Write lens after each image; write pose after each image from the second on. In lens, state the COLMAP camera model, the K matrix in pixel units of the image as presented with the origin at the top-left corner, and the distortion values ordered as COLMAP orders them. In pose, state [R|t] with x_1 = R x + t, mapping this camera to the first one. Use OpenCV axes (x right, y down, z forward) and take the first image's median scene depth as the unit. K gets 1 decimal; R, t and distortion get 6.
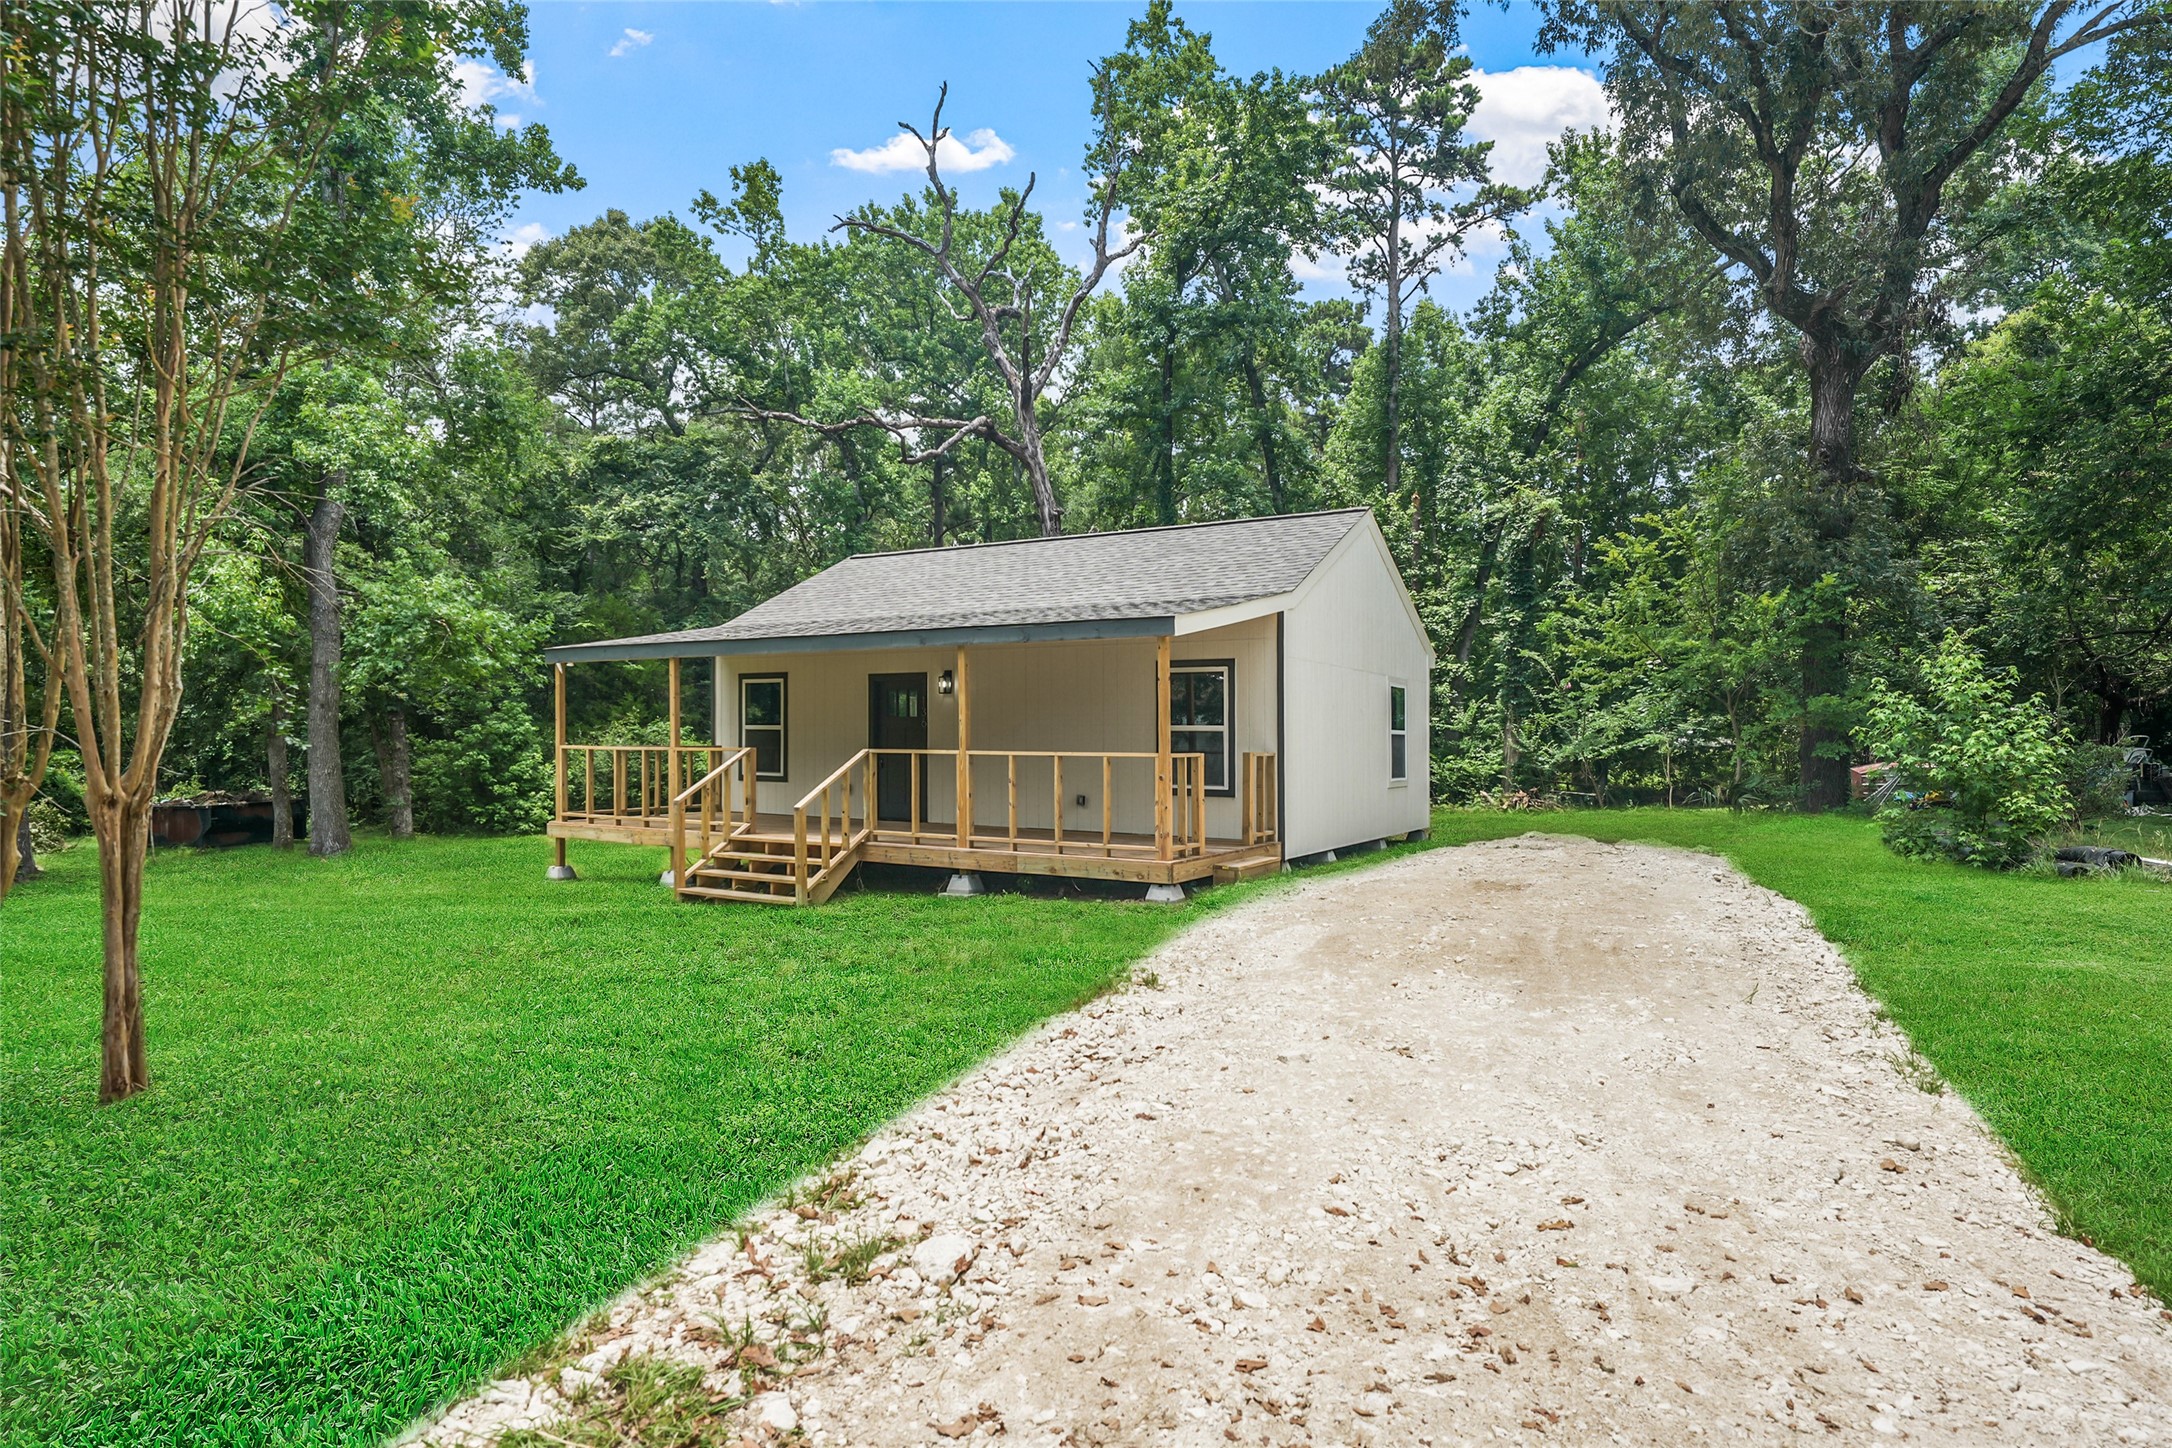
lens RADIAL K [[1199.0, 0, 1081.1], [0, 1199.0, 646.7], [0, 0, 1]] dist [-0.001368, 0.000001]
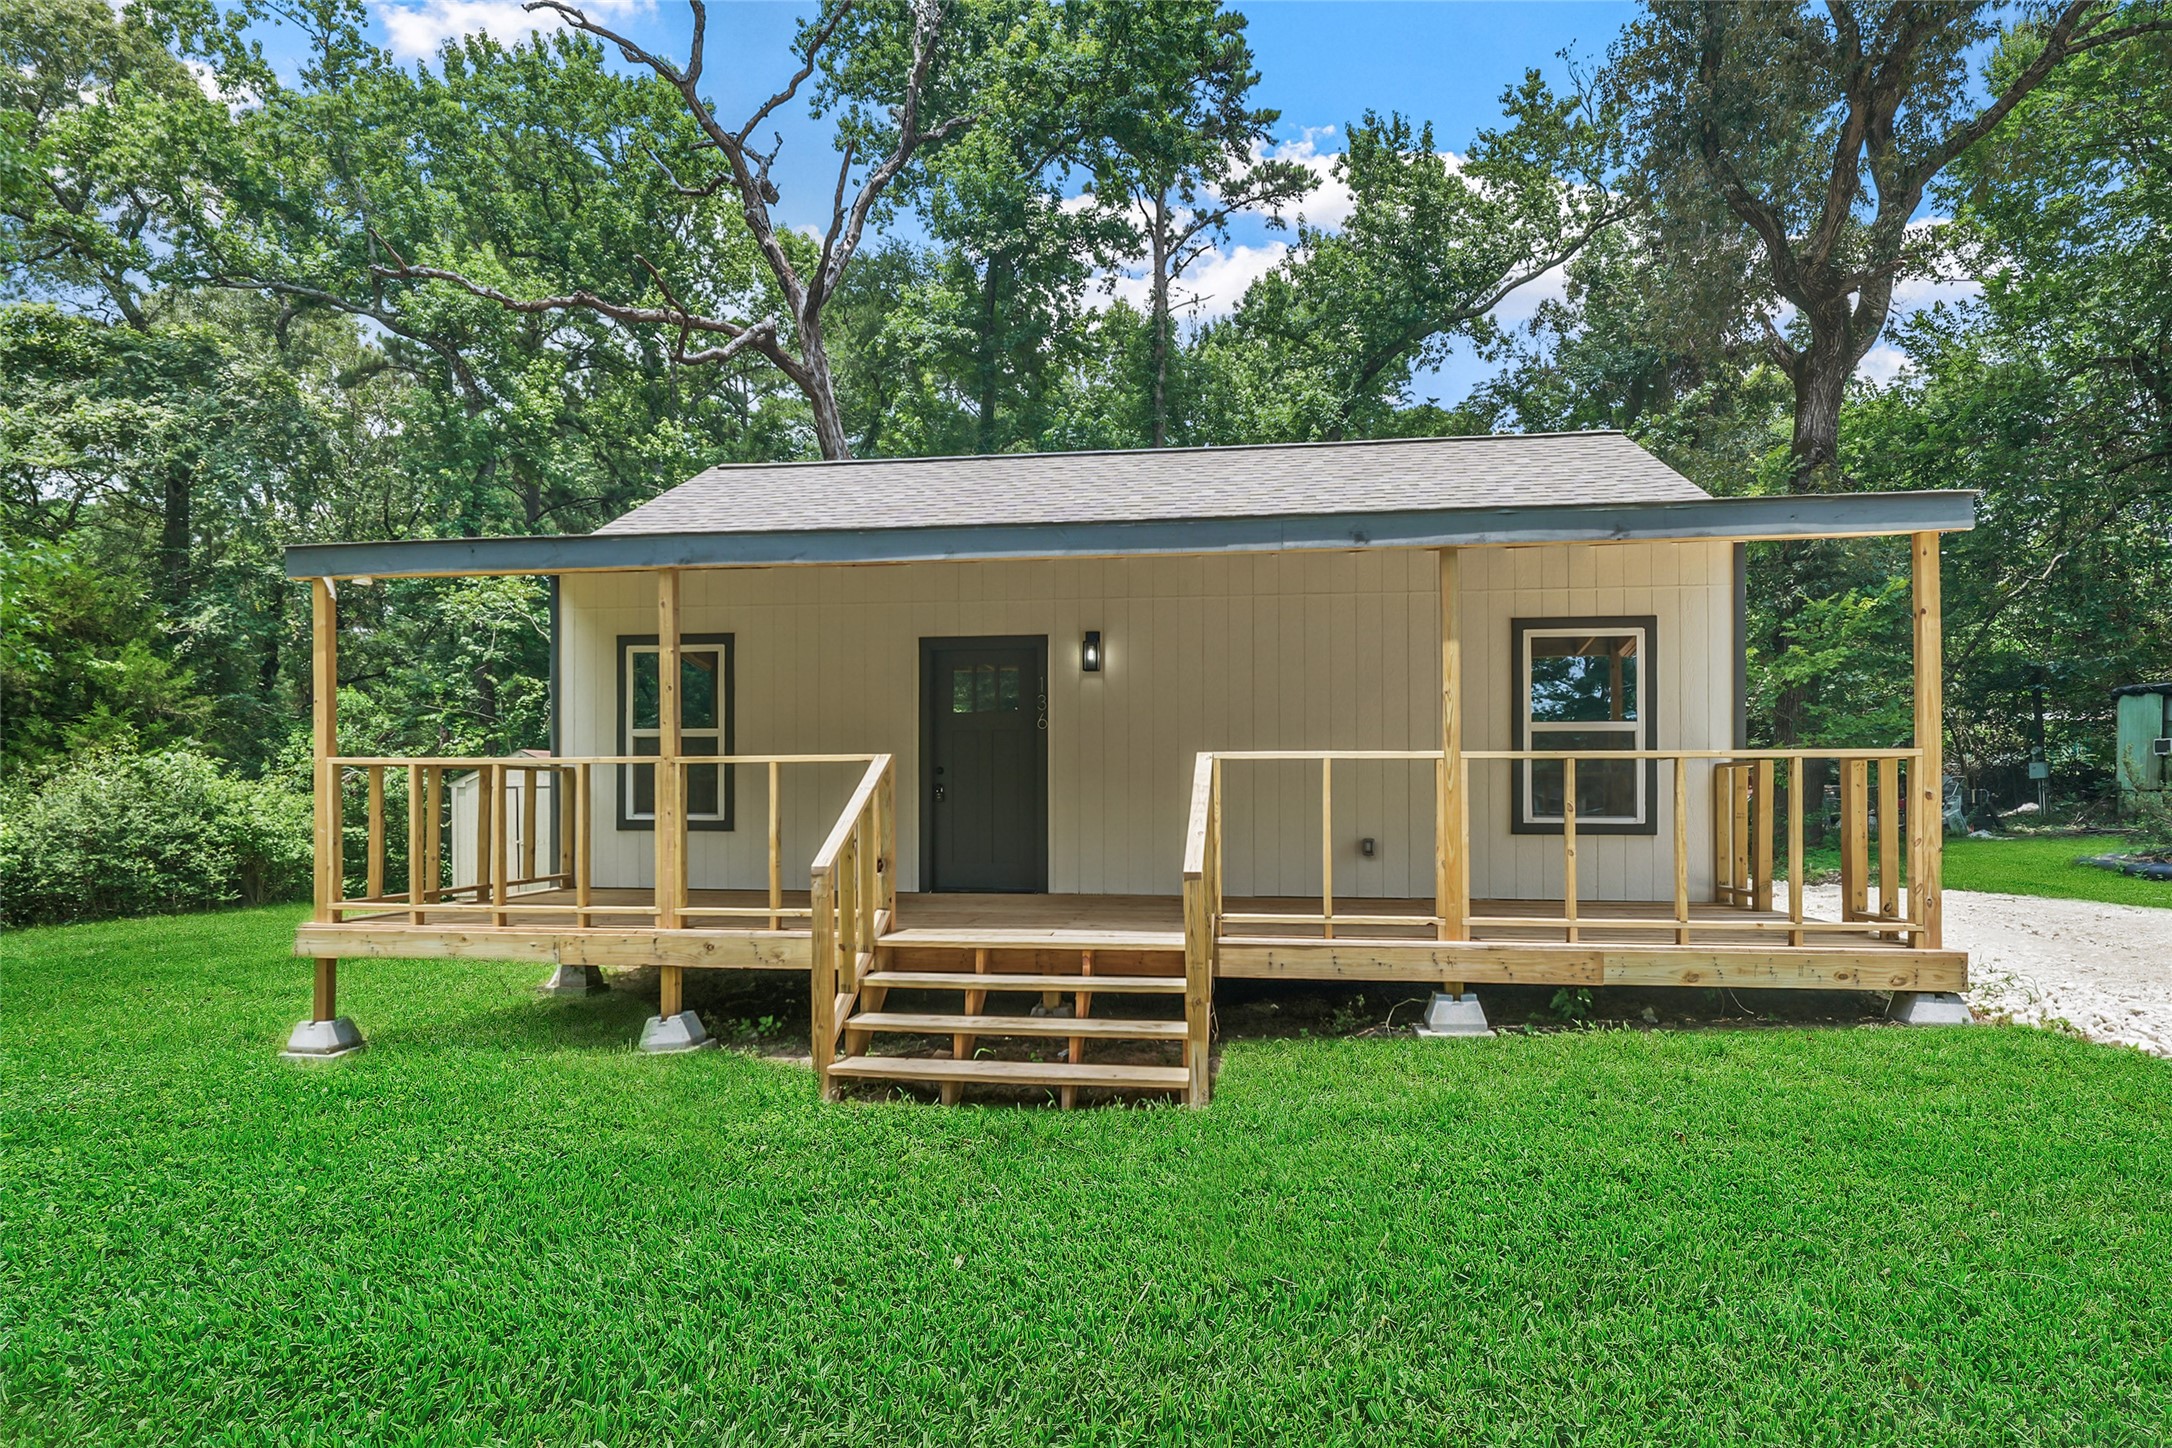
lens RADIAL K [[1244.2, 0, 1086.0], [0, 1244.2, 724.0], [0, 0, 1]] dist [0.003103, -0.001219]
pose [[0.921384, 0.013069, 0.388433, -0.177547], [-0.022573, 0.999547, 0.019913, 0.026815], [-0.387997, -0.027116, 0.921262, 0.225815]]
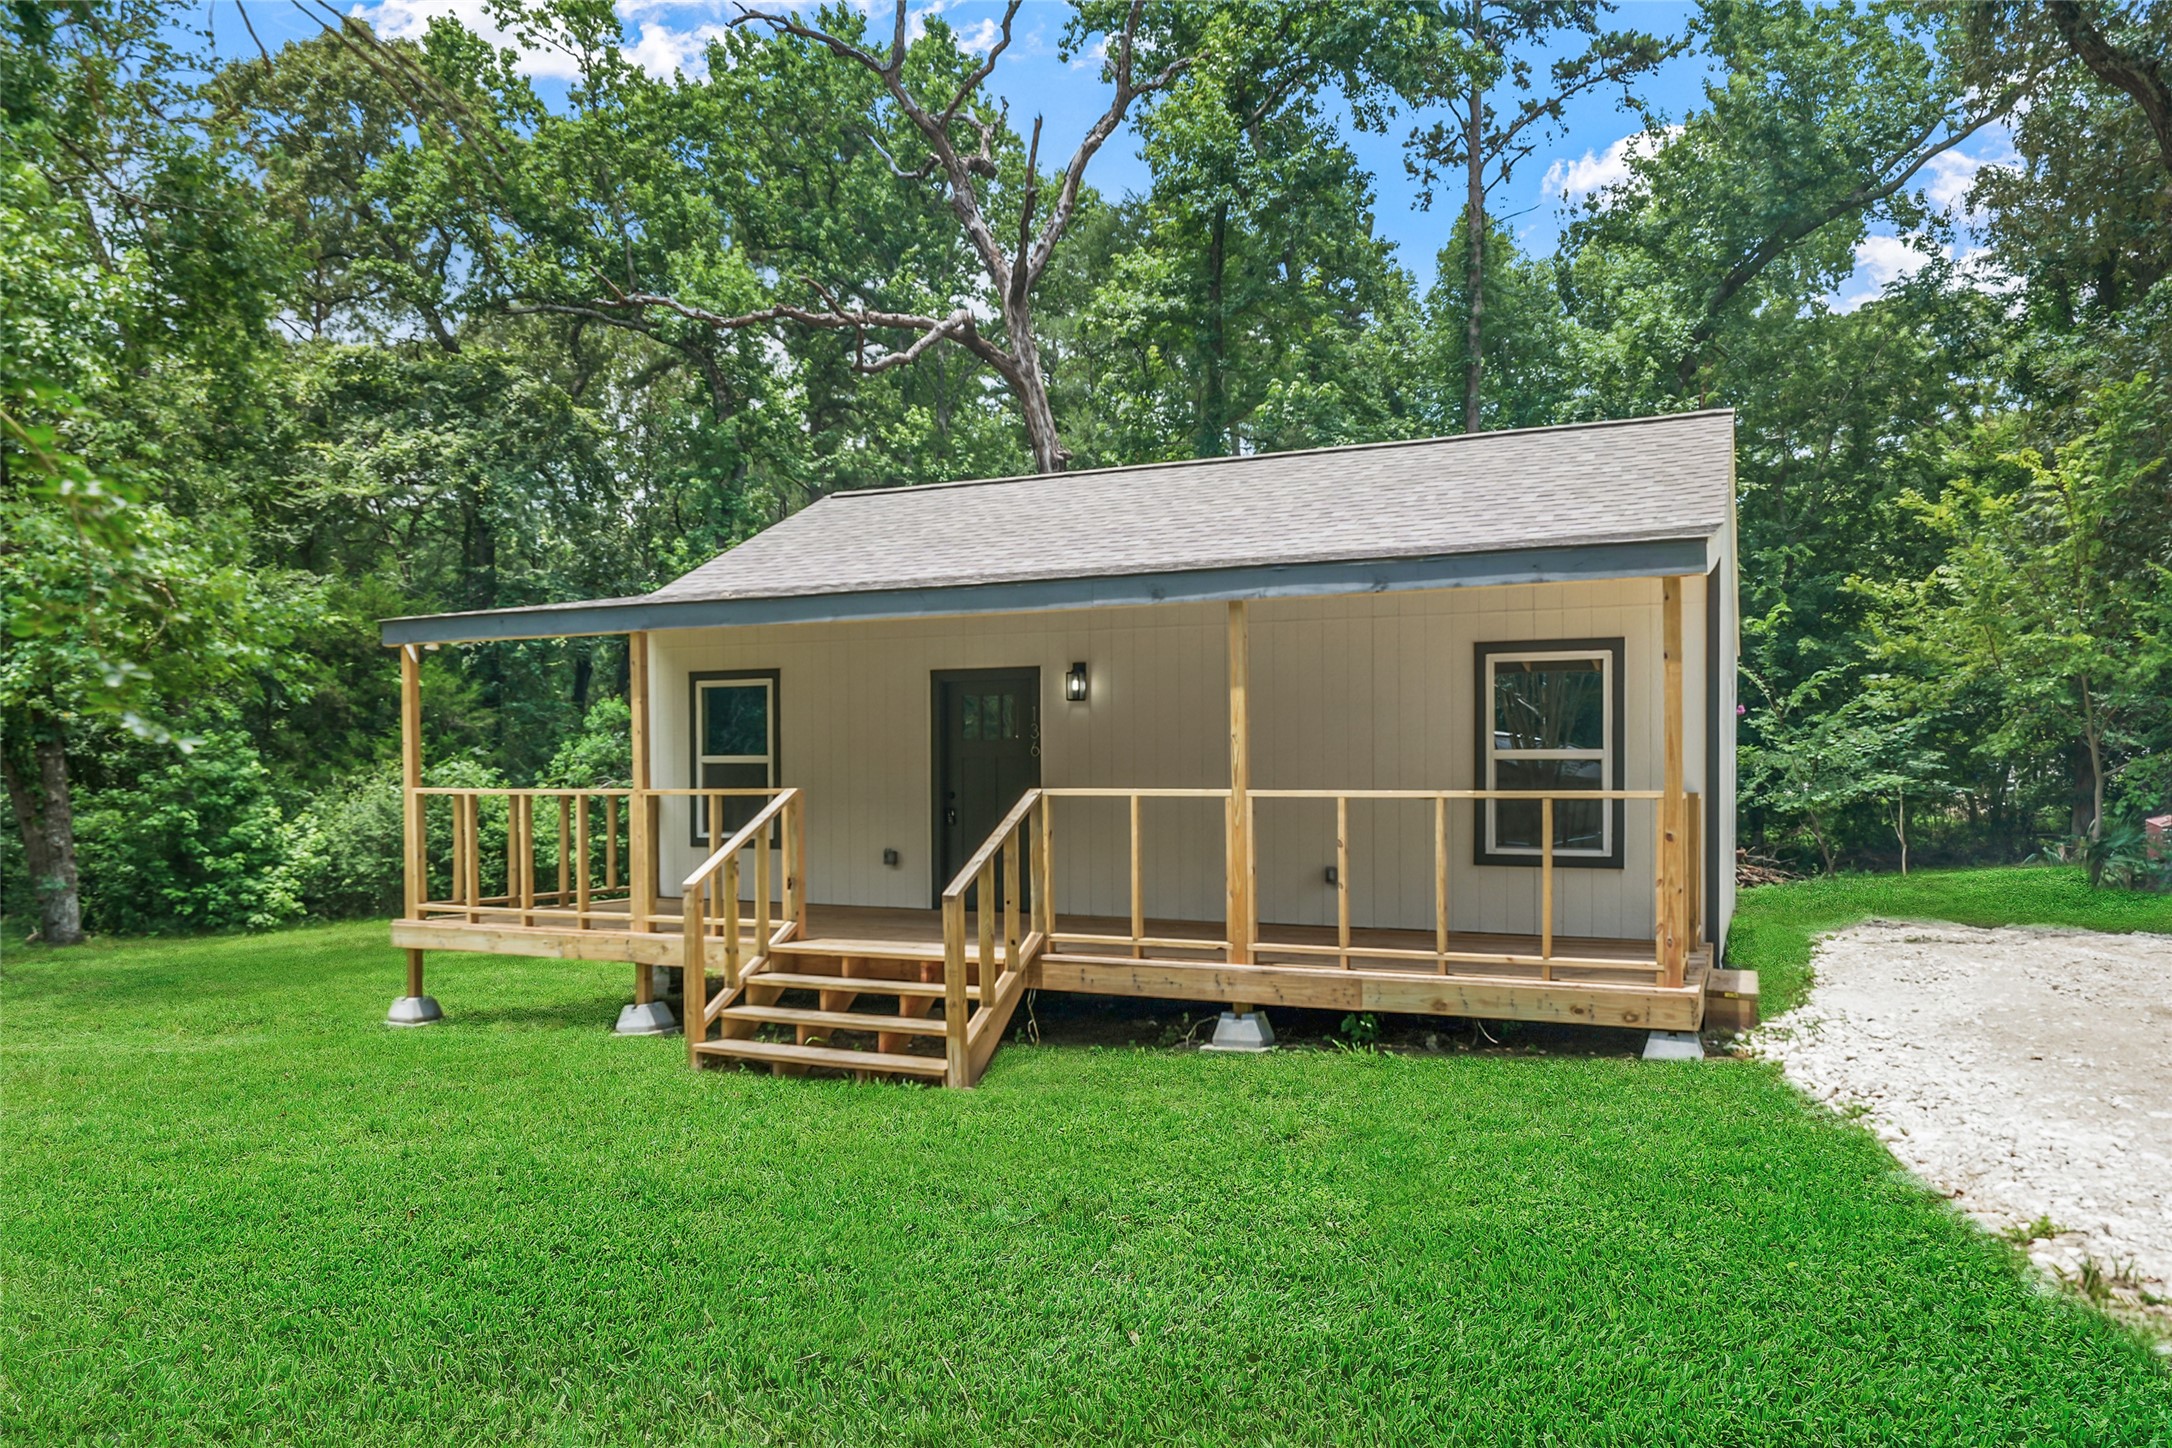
lens RADIAL K [[1510.9, 0, 1086.0], [0, 1510.9, 724.0], [0, 0, 1]] dist [0.003470, -0.000871]
pose [[0.994192, 0.001689, 0.107606, -0.096589], [-0.005154, 0.999477, 0.031932, 0.013474], [-0.107495, -0.032302, 0.993681, 0.123791]]
